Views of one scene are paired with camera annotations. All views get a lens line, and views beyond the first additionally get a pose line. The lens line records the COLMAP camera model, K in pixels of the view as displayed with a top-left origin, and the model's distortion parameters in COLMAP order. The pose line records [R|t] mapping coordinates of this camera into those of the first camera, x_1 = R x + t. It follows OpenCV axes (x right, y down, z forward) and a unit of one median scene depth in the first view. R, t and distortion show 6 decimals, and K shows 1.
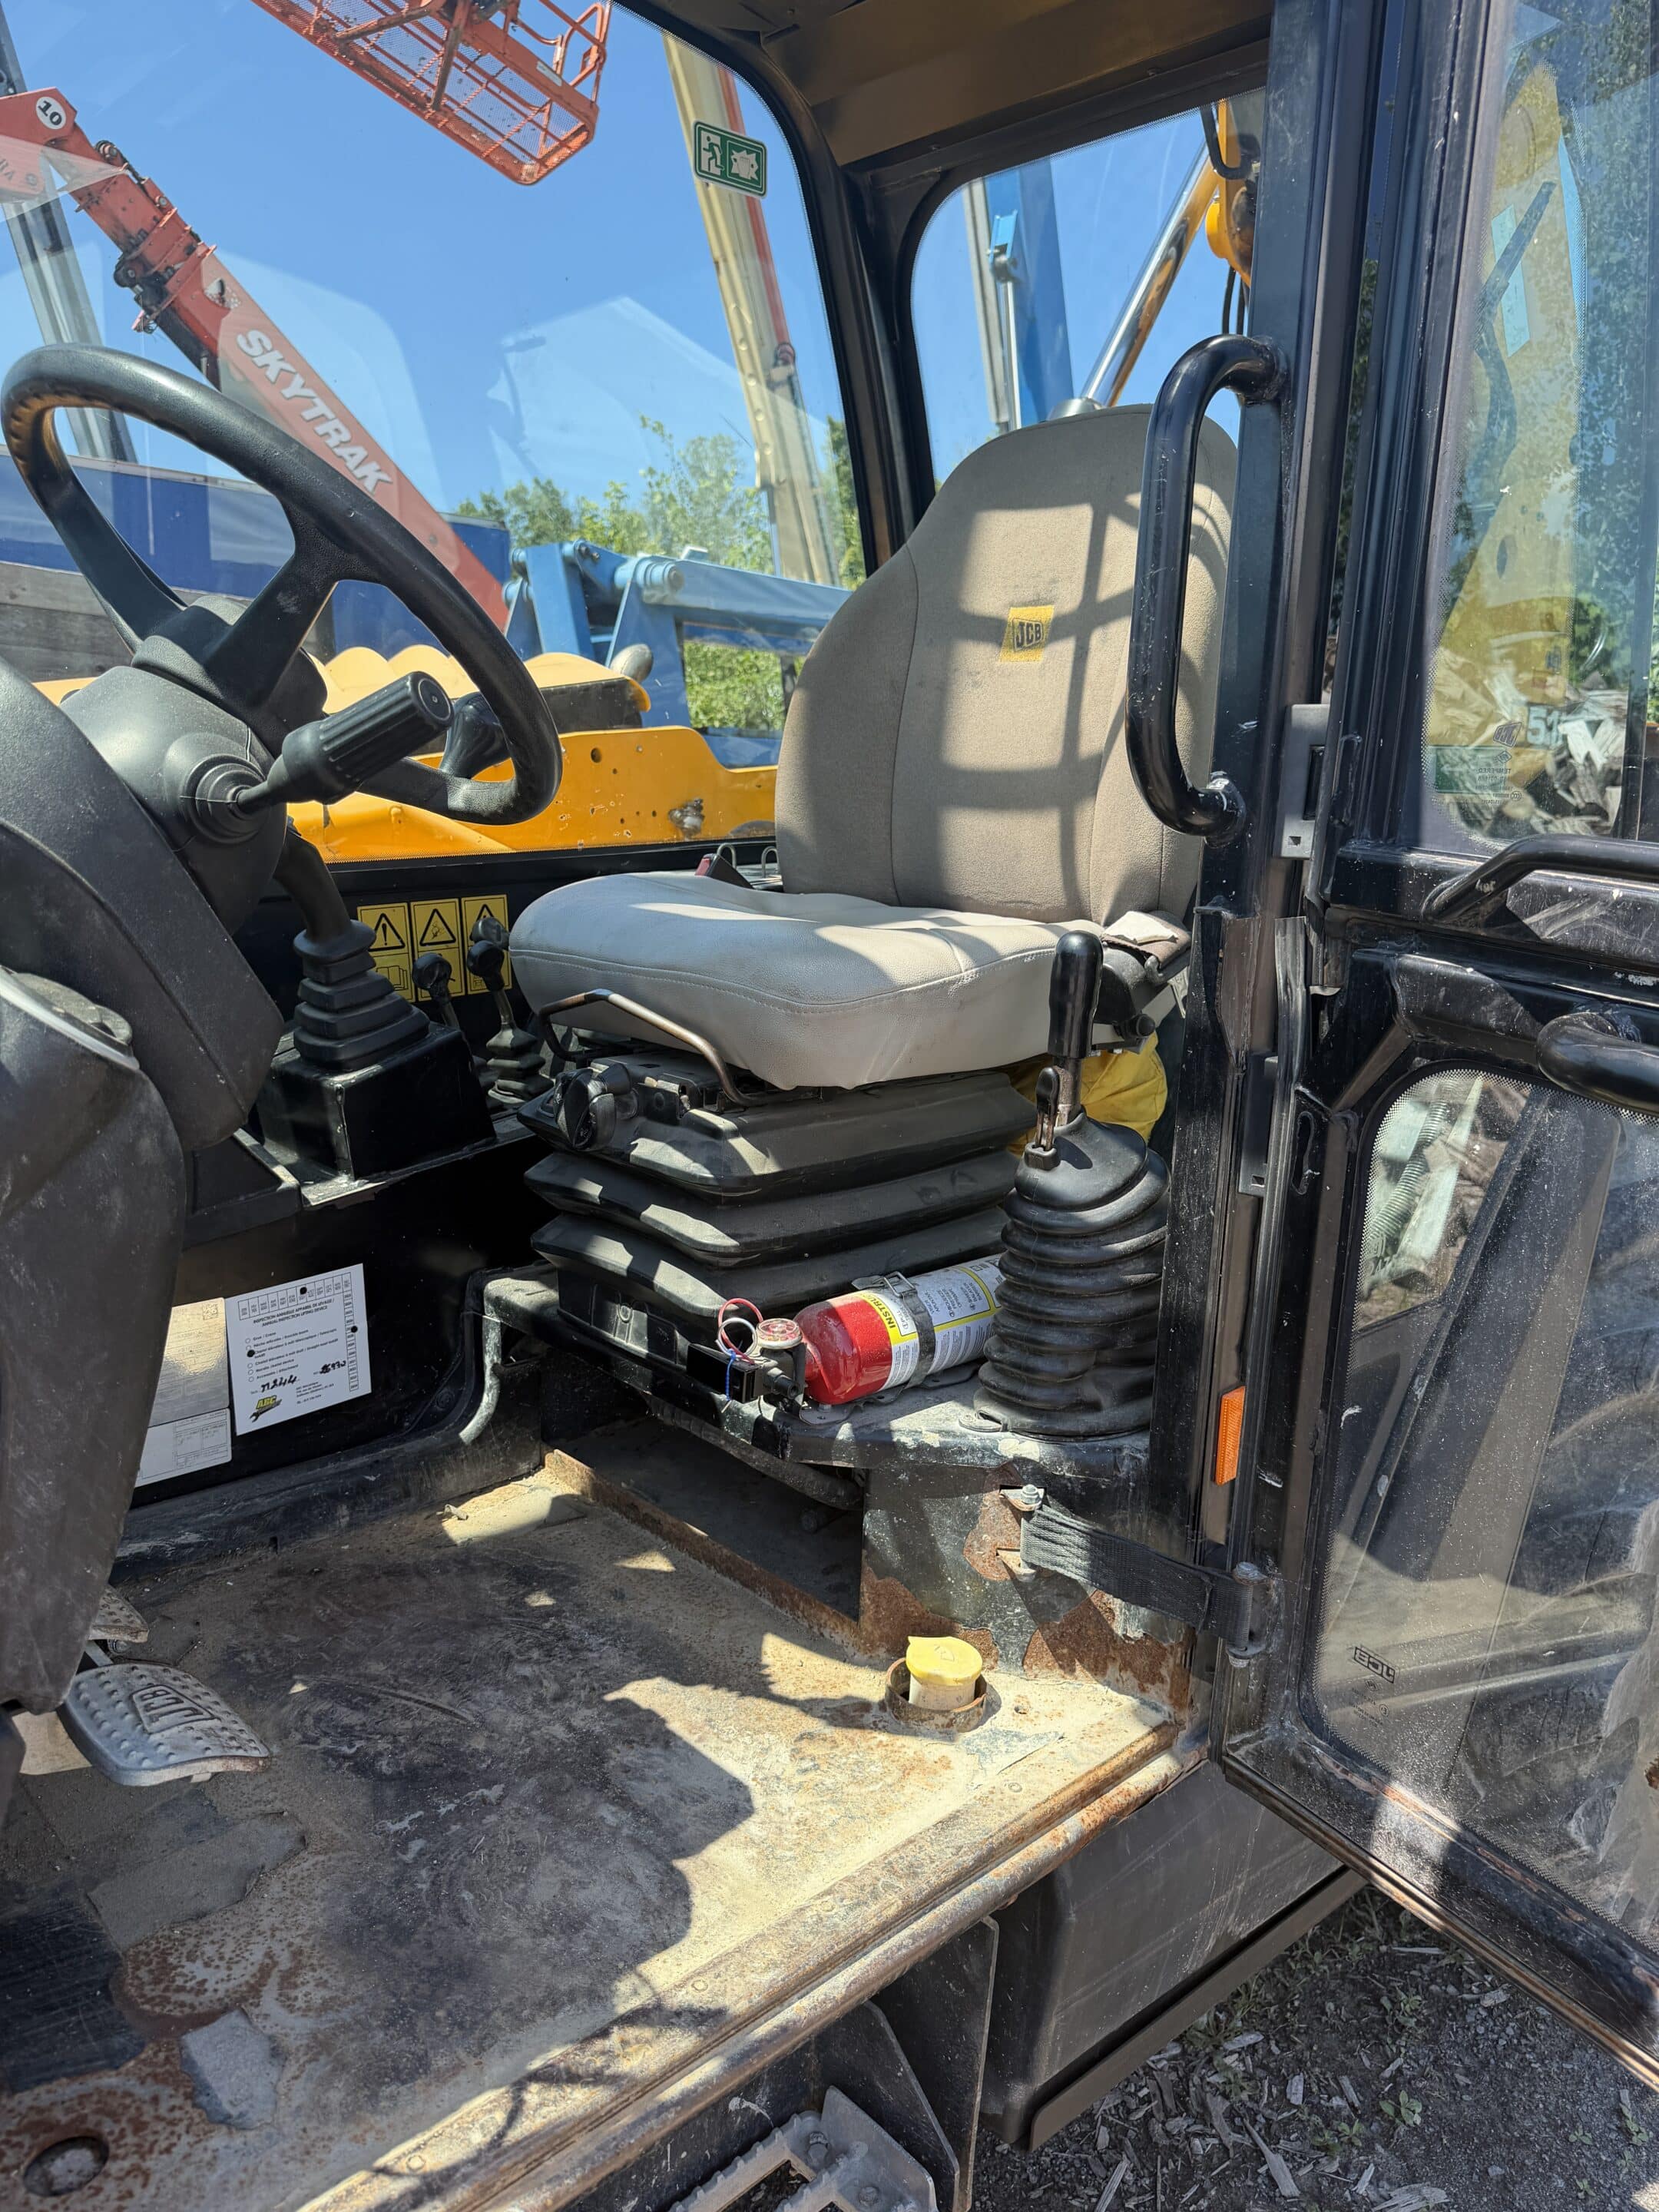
lens RADIAL K [[1553.8, 0, 847.3], [0, 1553.8, 1103.6], [0, 0, 1]] dist [0.192985, -0.411638]
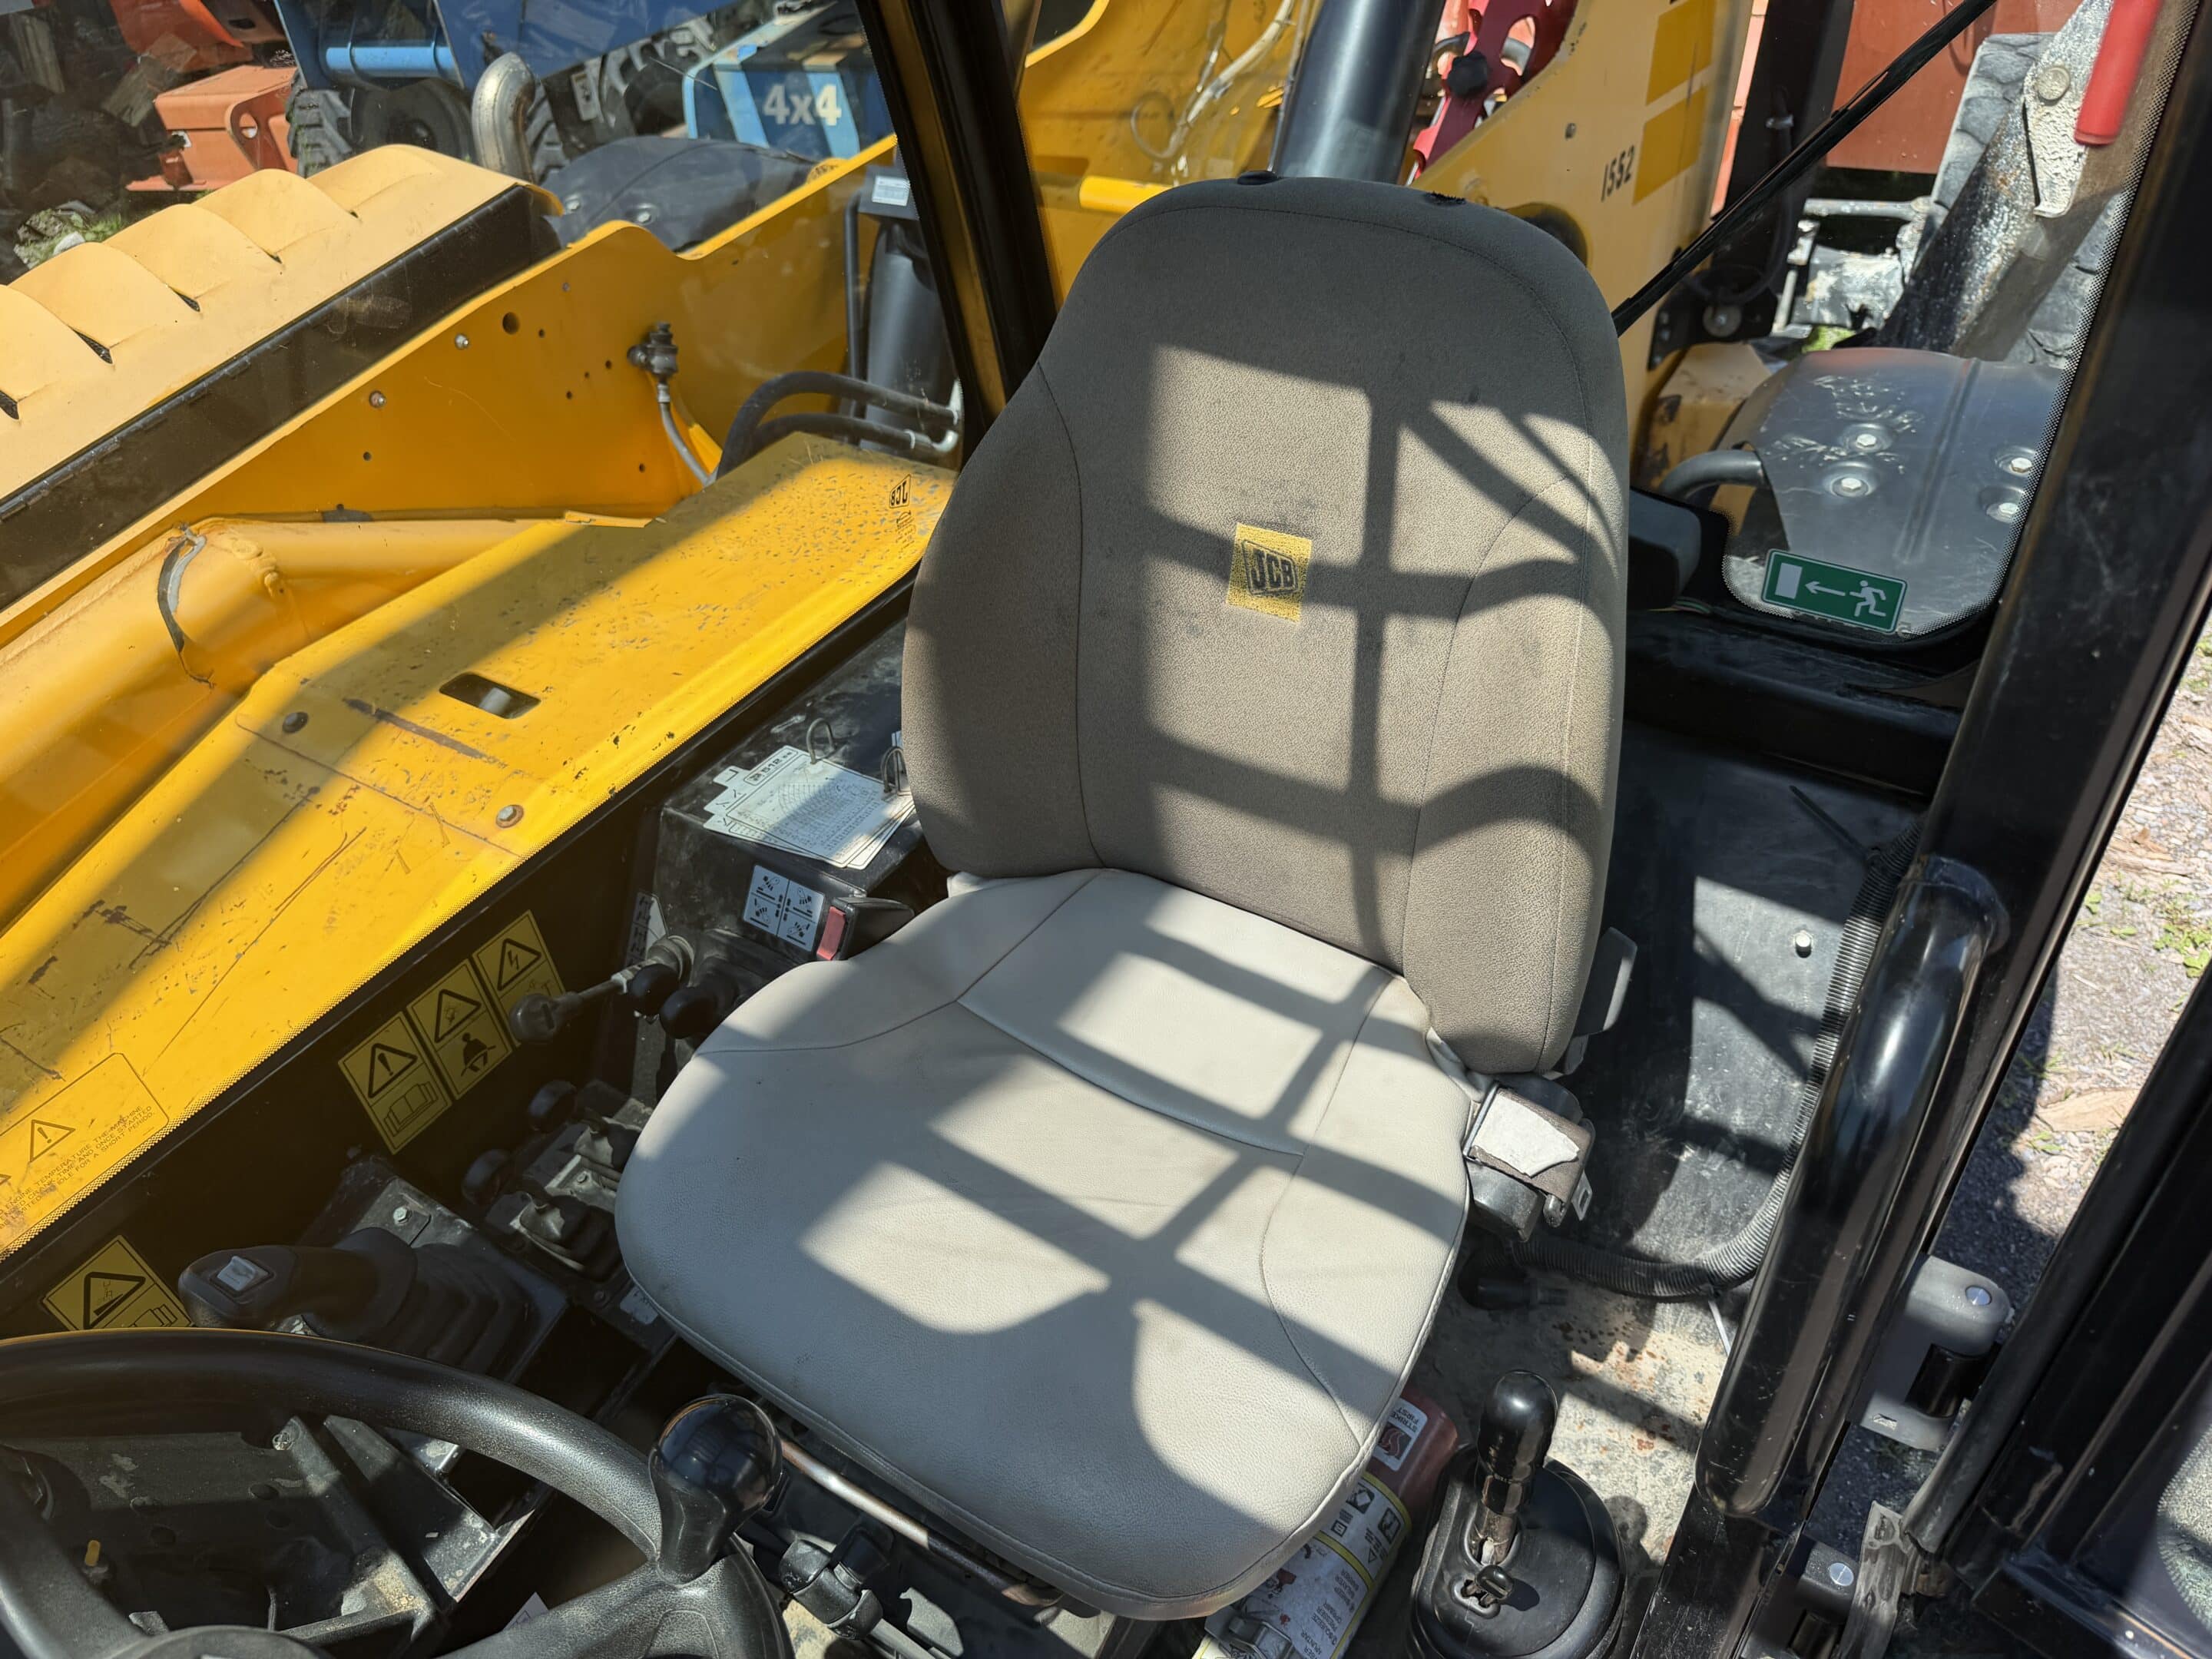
lens RADIAL K [[1553.8, 0, 1099.4], [0, 1553.8, 842.0], [0, 0, 1]] dist [0.192985, -0.411638]
pose [[0.974474, -0.192258, 0.115922, -0.052668], [0.123110, 0.889415, 0.440209, -0.491999], [-0.187737, -0.414701, 0.890381, 0.383041]]
